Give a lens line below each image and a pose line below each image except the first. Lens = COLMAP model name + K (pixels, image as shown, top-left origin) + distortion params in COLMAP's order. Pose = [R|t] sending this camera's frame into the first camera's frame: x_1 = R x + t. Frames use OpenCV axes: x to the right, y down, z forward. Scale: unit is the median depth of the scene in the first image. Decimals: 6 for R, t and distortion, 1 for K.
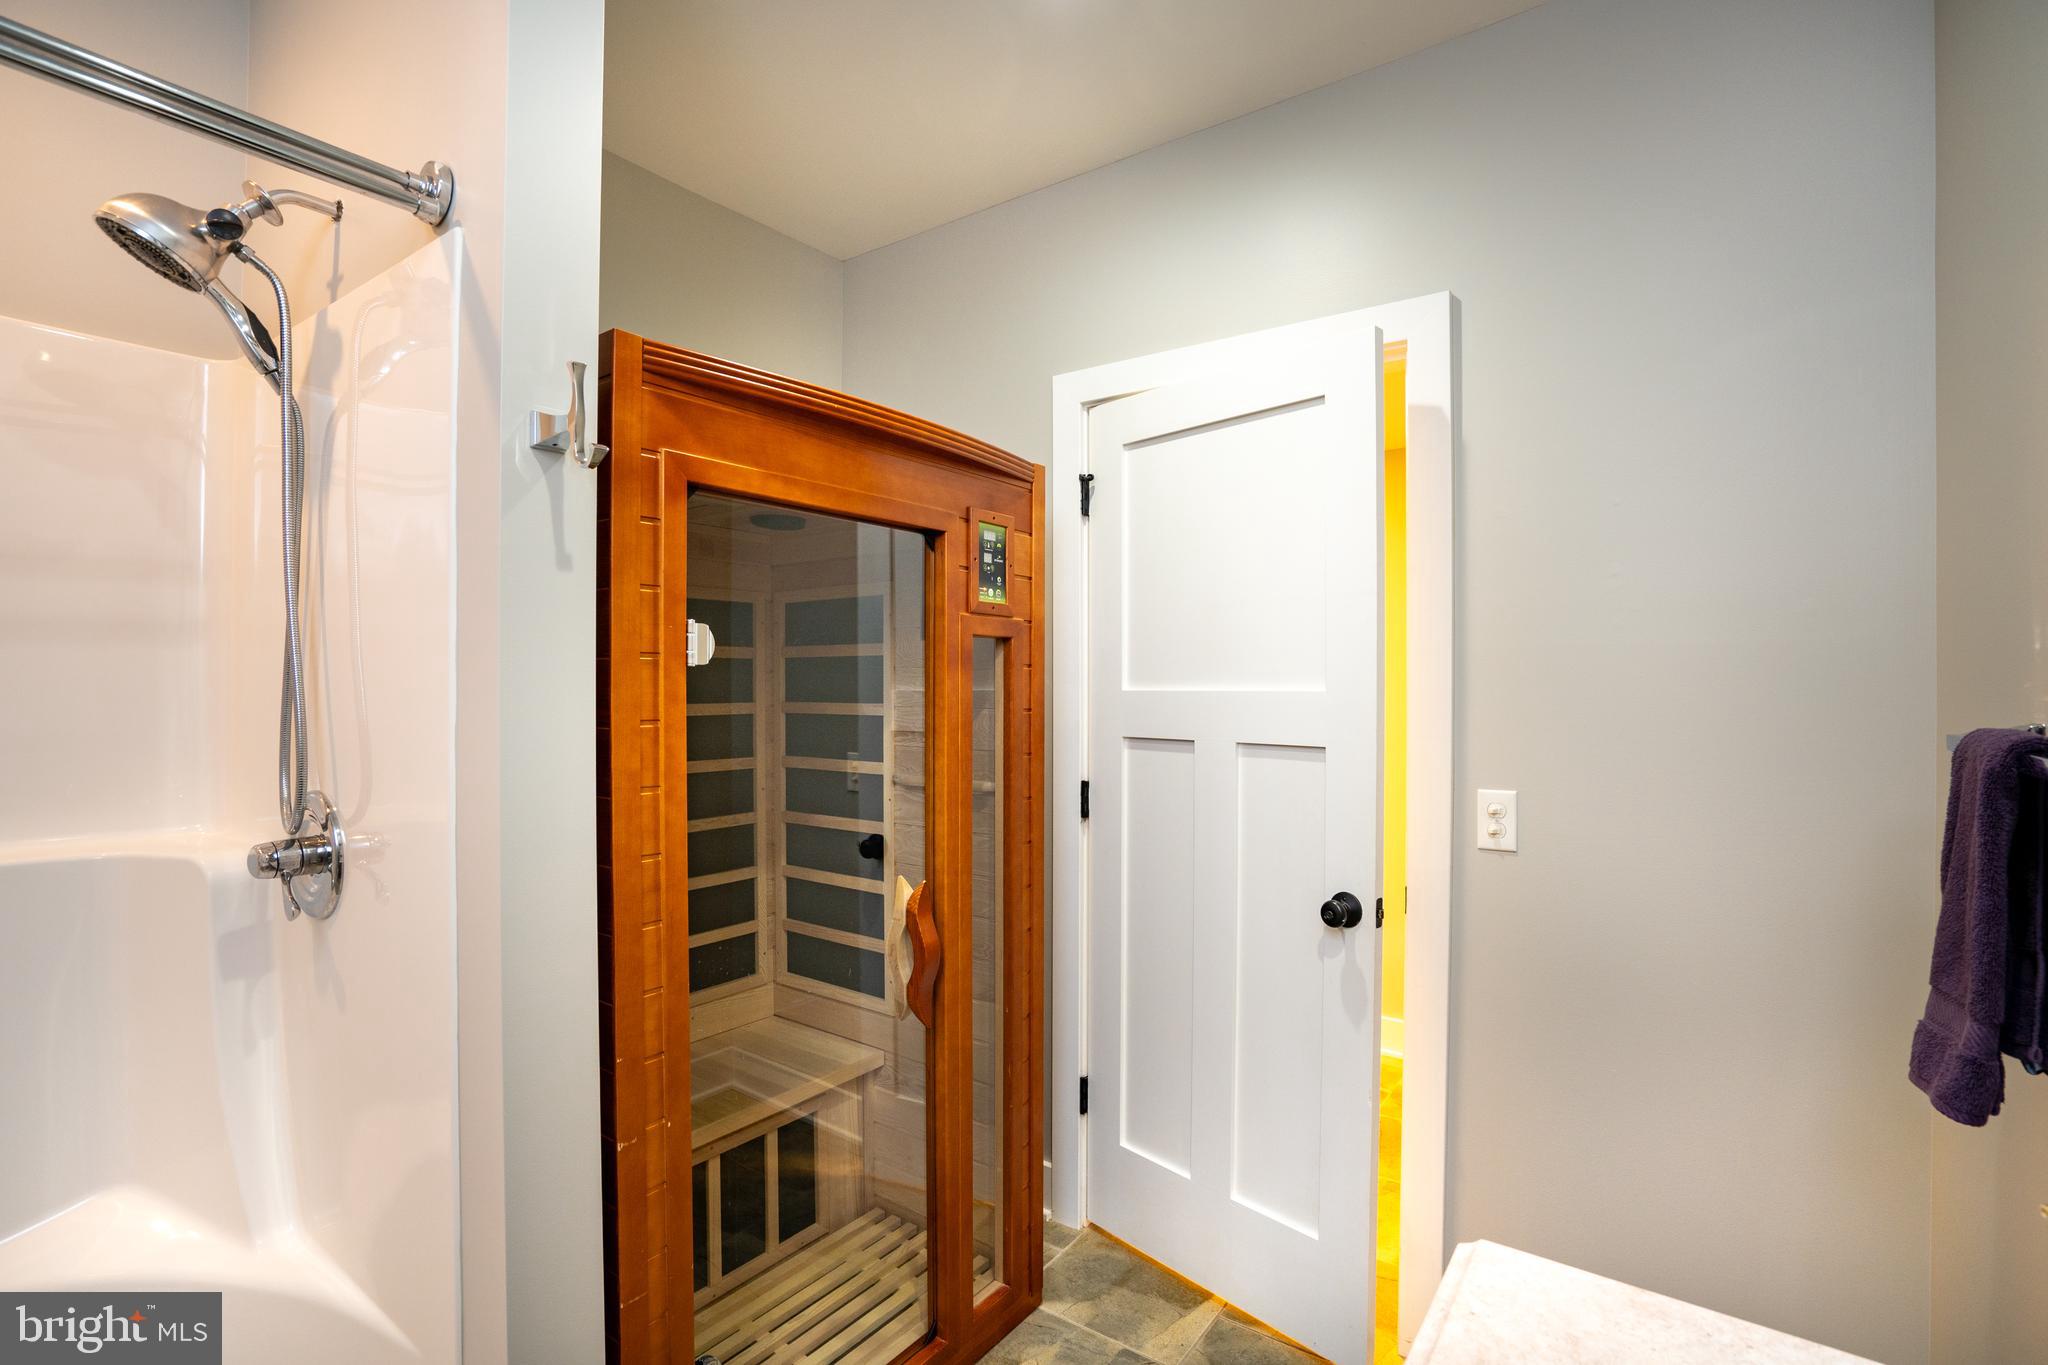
lens RADIAL K [[945.4, 0, 1029.0], [0, 945.4, 693.4], [0, 0, 1]] dist [-0.066075, 0.029883]
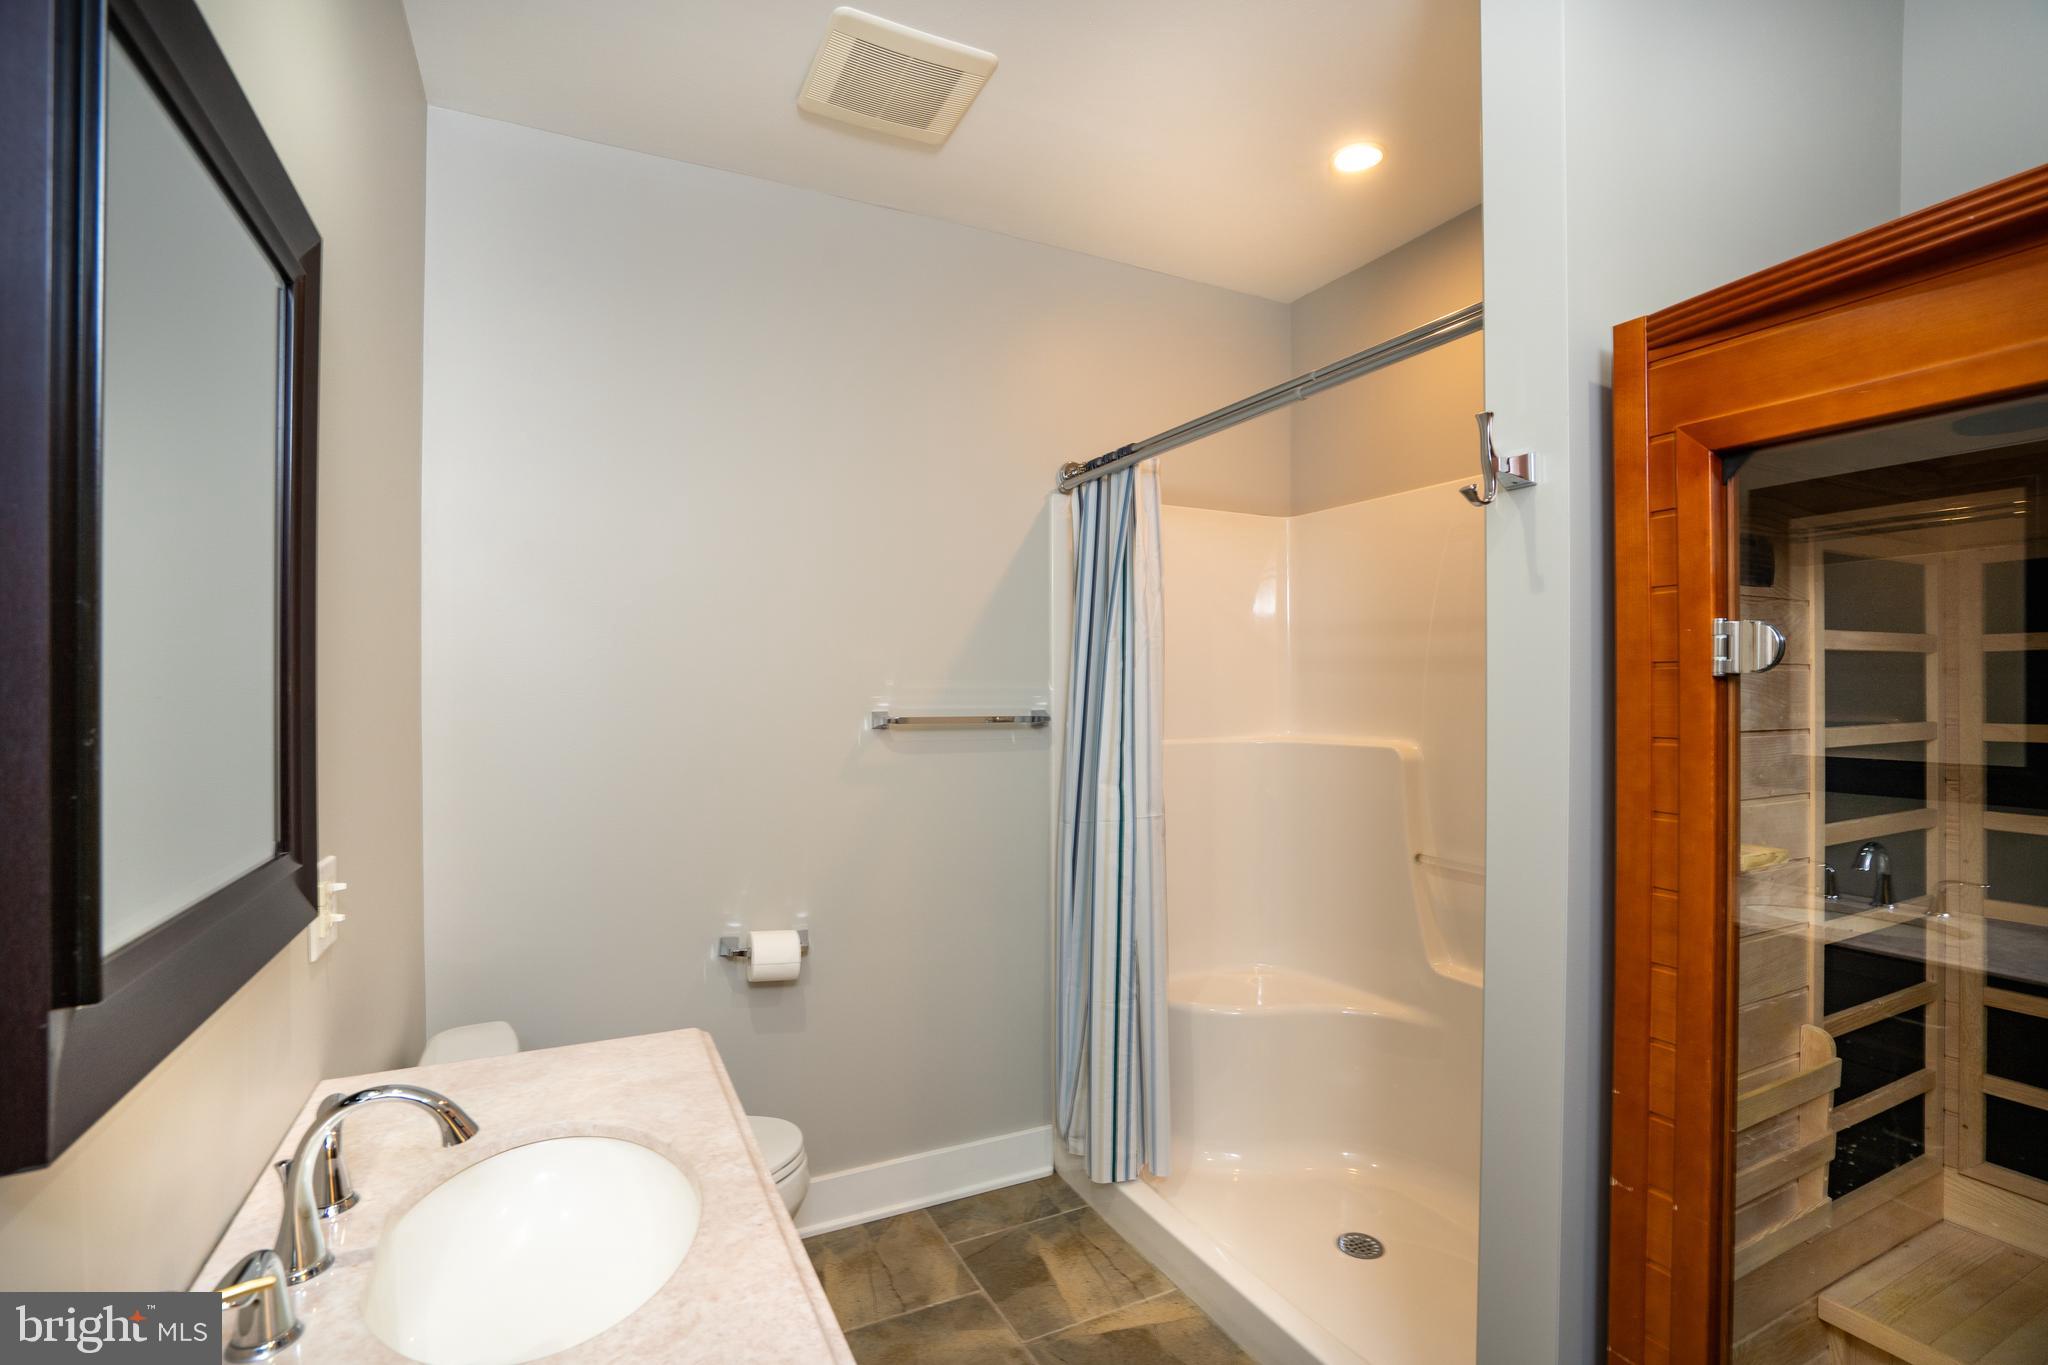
lens RADIAL K [[945.4, 0, 1029.0], [0, 945.4, 693.4], [0, 0, 1]] dist [-0.066075, 0.029883]
pose [[-0.427155, 0.002815, -0.904174, 0.636991], [-0.002396, 0.999988, 0.004245, -0.015327], [0.904175, 0.003979, -0.427143, 0.818356]]
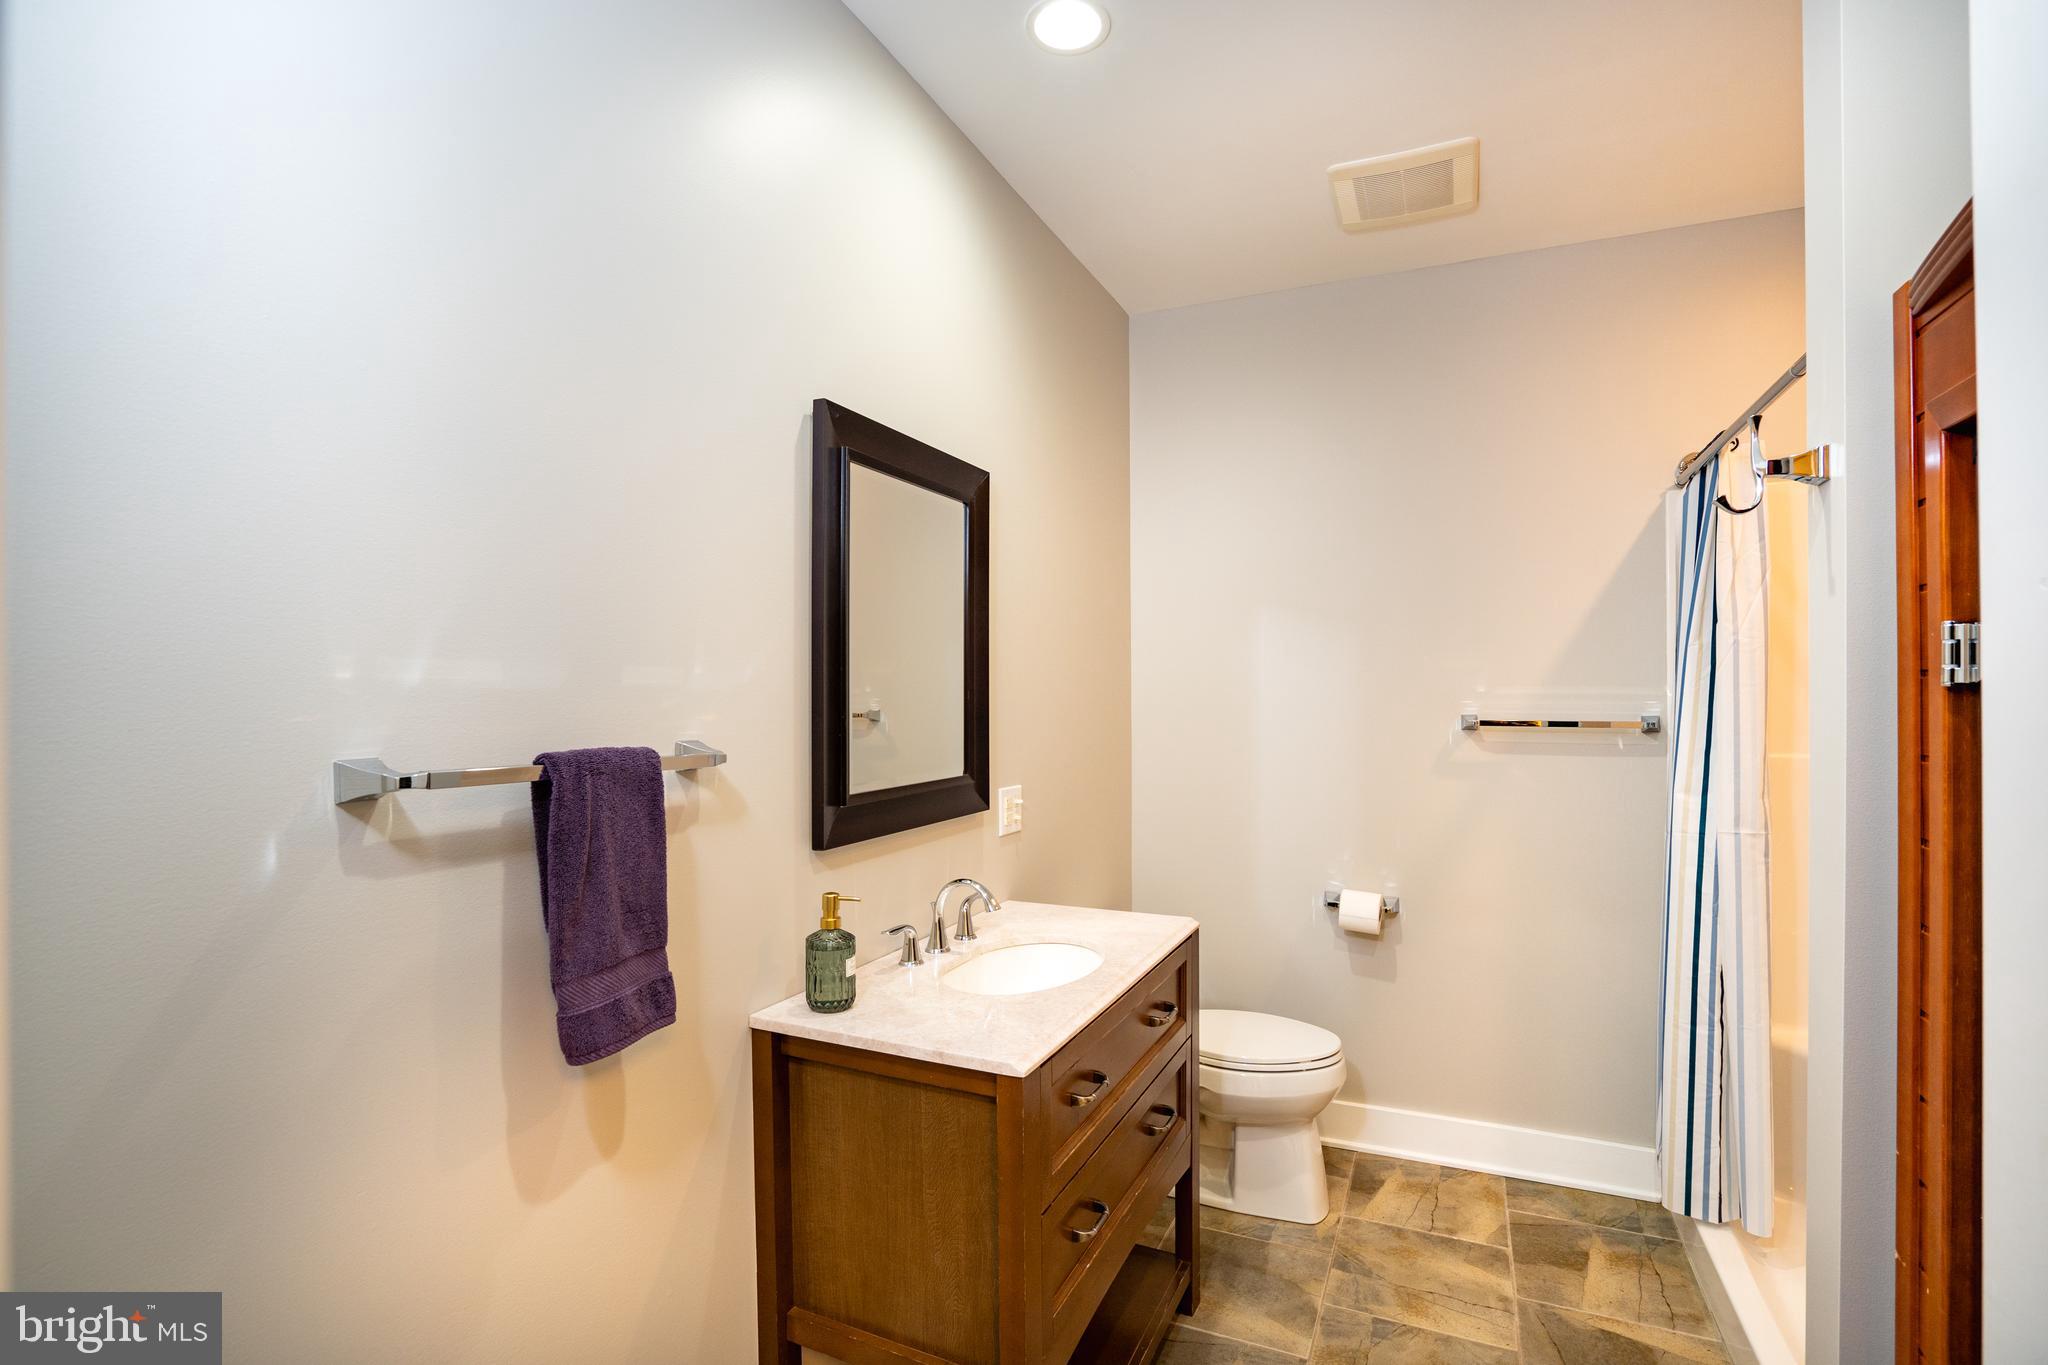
lens RADIAL K [[945.4, 0, 1029.0], [0, 945.4, 693.4], [0, 0, 1]] dist [-0.066075, 0.029883]
pose [[-0.971575, 0.000925, -0.236728, 0.498598], [-0.000223, 0.999988, 0.004822, -0.027346], [0.236730, 0.004738, -0.971564, 1.587932]]
